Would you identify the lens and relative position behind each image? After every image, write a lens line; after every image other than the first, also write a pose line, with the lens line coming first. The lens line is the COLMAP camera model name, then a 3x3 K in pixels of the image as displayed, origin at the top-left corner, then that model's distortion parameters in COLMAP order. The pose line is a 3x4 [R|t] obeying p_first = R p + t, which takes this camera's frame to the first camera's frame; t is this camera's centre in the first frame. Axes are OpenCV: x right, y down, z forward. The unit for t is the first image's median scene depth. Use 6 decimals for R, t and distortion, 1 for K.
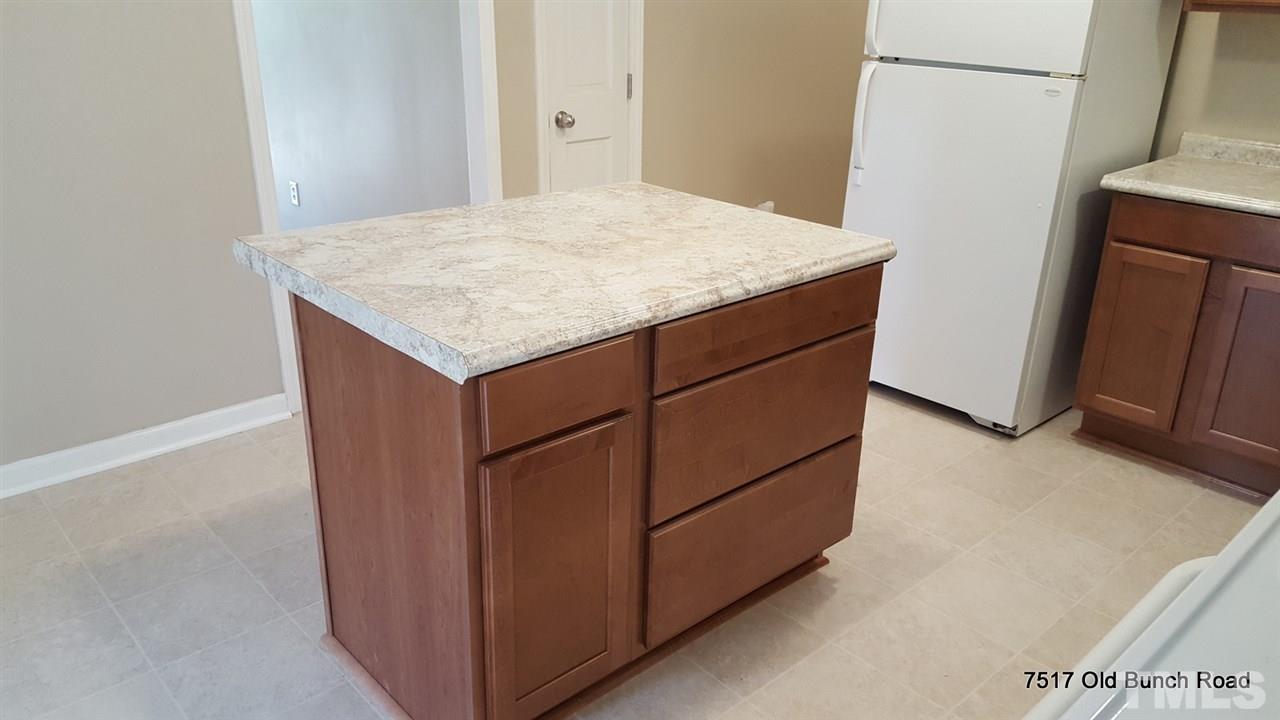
lens RADIAL K [[962.8, 0, 638.6], [0, 962.8, 367.3], [0, 0, 1]] dist [0.150570, -0.263620]
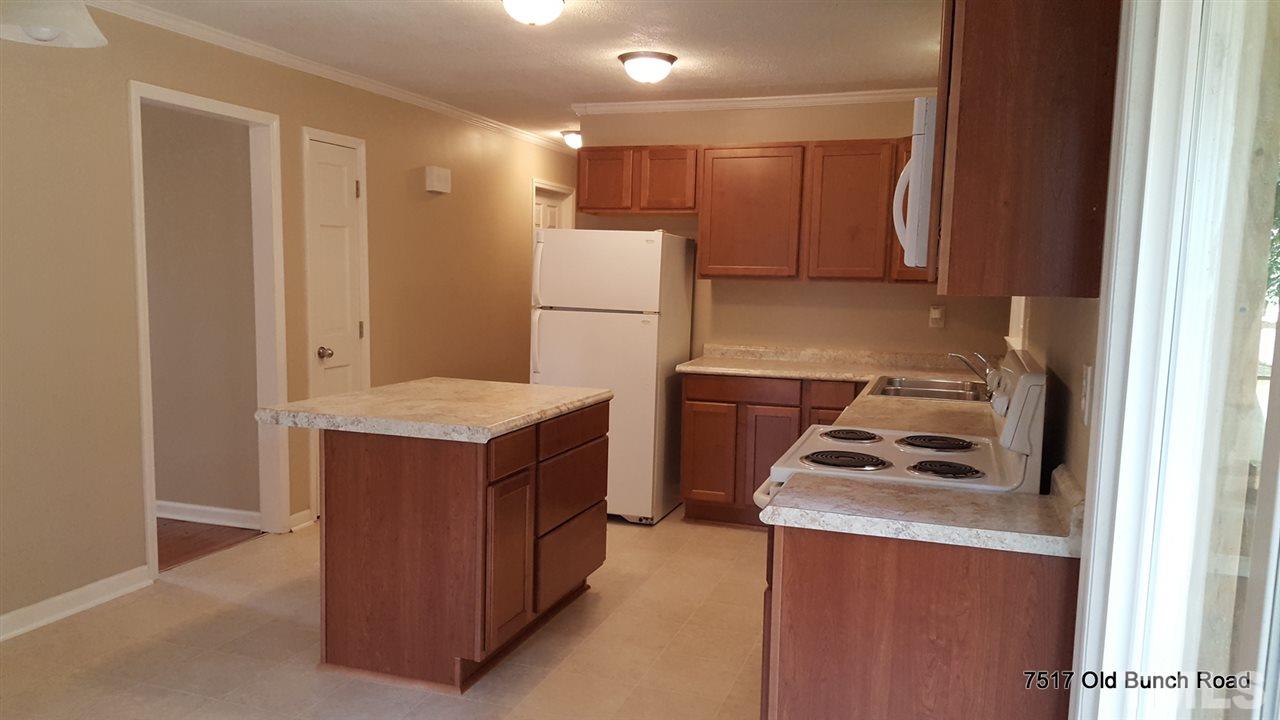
lens RADIAL K [[938.8, 0, 648.8], [0, 938.8, 388.5], [0, 0, 1]] dist [0.110011, -0.169096]
pose [[0.872001, -0.059935, 0.485820, -0.430239], [0.175386, 0.964839, -0.195771, 0.182292], [-0.457005, 0.255918, 0.851852, -0.456921]]
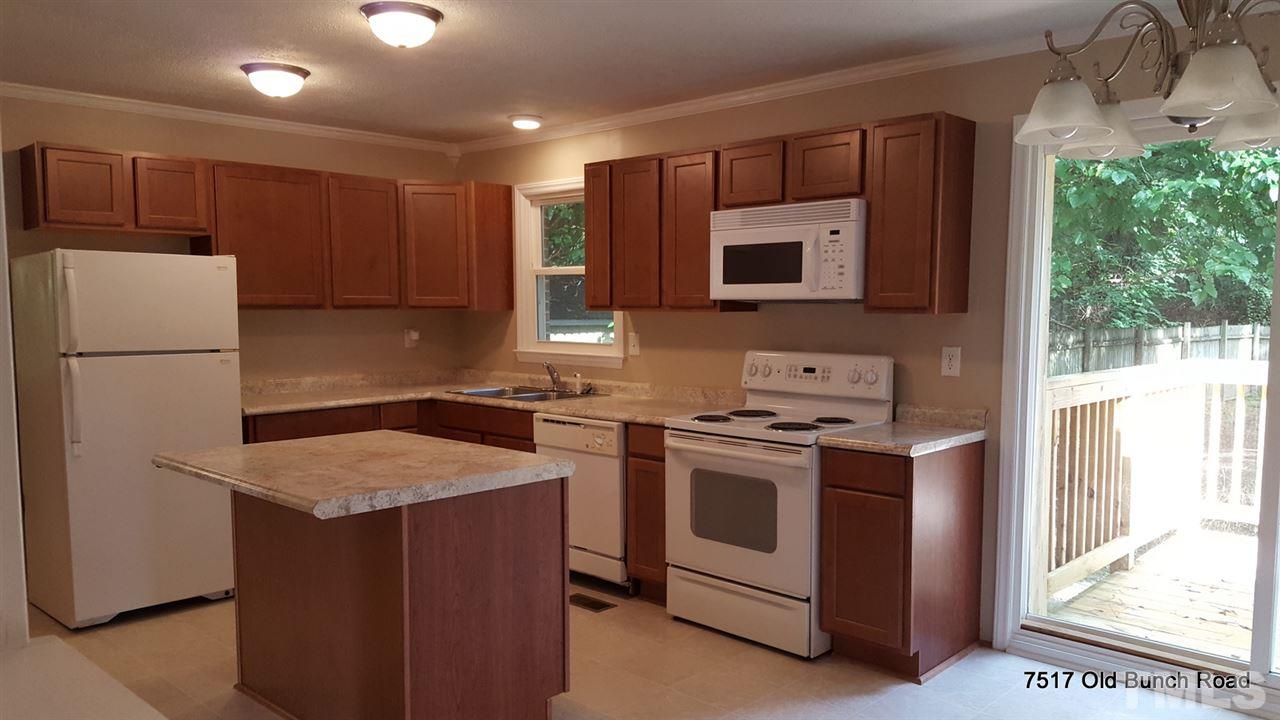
lens RADIAL K [[938.8, 0, 648.8], [0, 938.8, 388.5], [0, 0, 1]] dist [0.110011, -0.169096]
pose [[-0.077338, -0.111822, 0.990714, -1.151884], [0.365031, 0.921517, 0.132507, -0.197199], [-0.927778, 0.371889, -0.030449, 0.439655]]
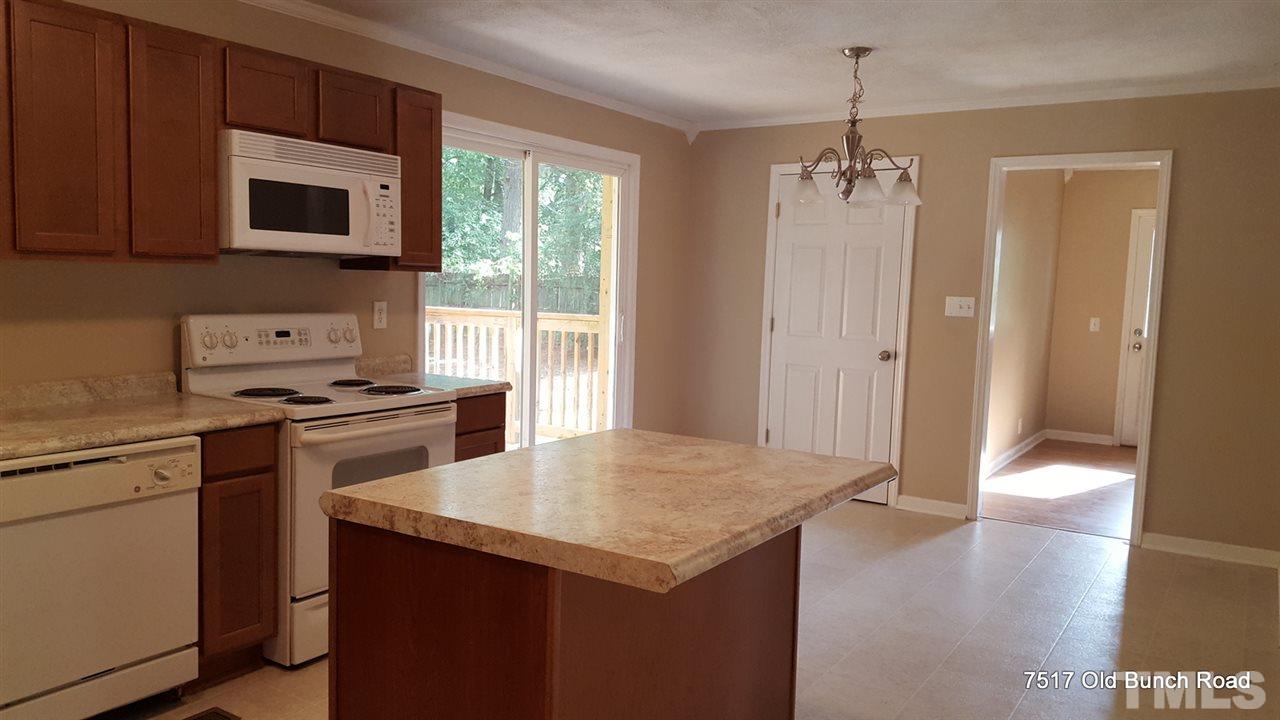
lens RADIAL K [[932.4, 0, 634.6], [0, 932.4, 381.5], [0, 0, 1]] dist [0.104289, -0.161052]
pose [[-0.967215, -0.019851, -0.253183, 0.150942], [-0.136413, 0.881521, 0.452009, -0.521277], [0.214213, 0.471728, -0.855328, 1.373159]]
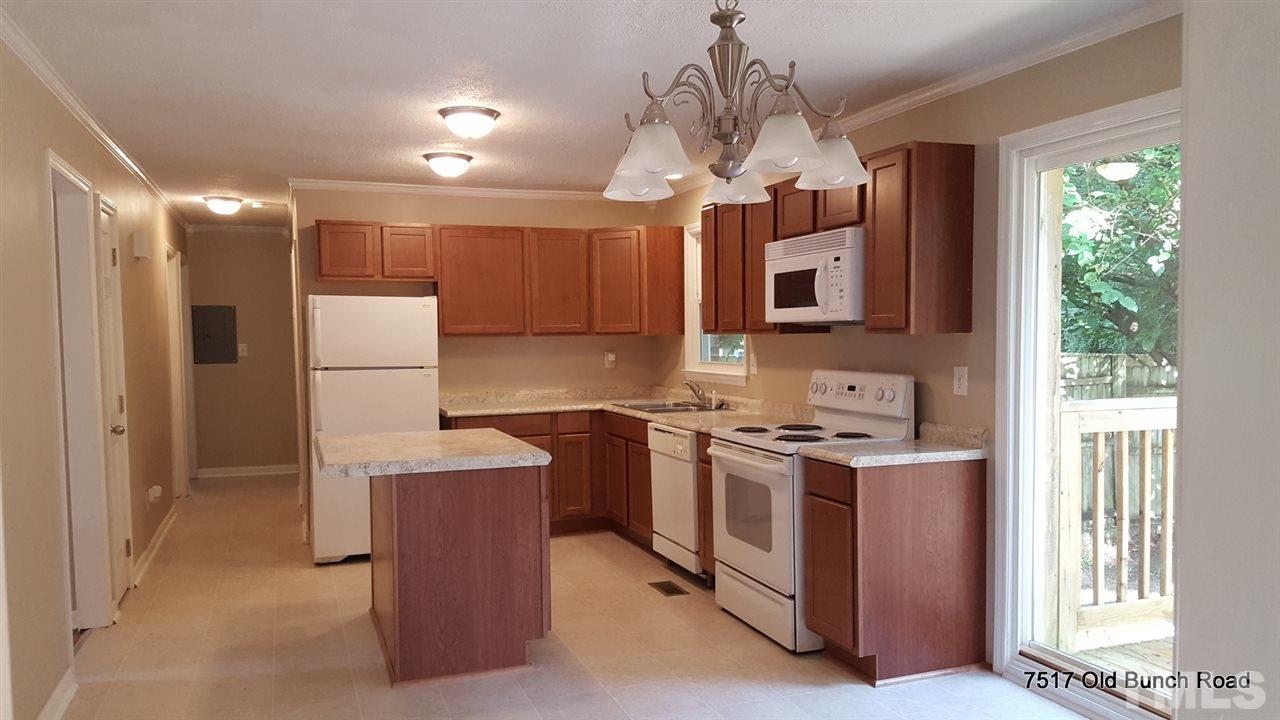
lens RADIAL K [[932.4, 0, 634.6], [0, 932.4, 381.5], [0, 0, 1]] dist [0.104289, -0.161052]
pose [[0.373620, -0.074287, 0.924602, -1.272668], [0.359350, 0.930540, -0.070445, 0.033039], [-0.855147, 0.358575, 0.374364, -0.124958]]
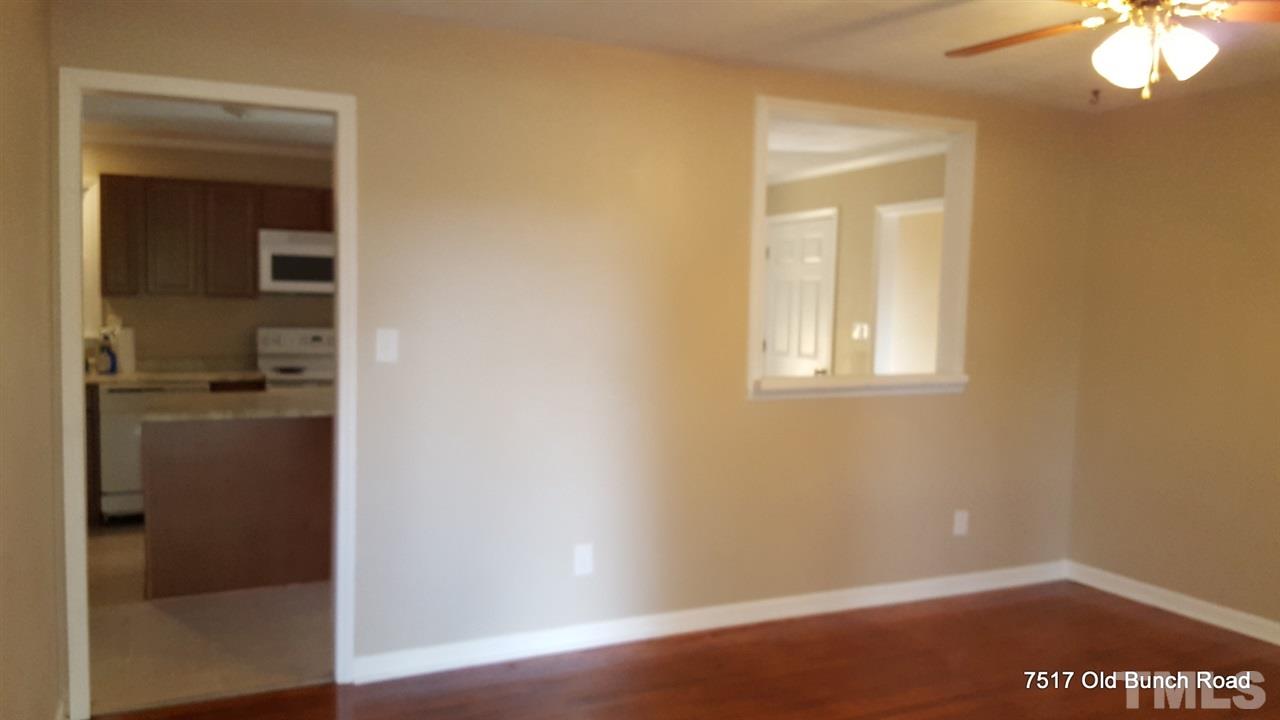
lens RADIAL K [[932.4, 0, 634.6], [0, 932.4, 381.5], [0, 0, 1]] dist [0.104289, -0.161052]
pose [[-0.965432, -0.066671, 0.251983, -1.018357], [0.052573, 0.897060, 0.438771, -0.792794], [-0.255297, 0.436851, -0.862545, 1.941333]]
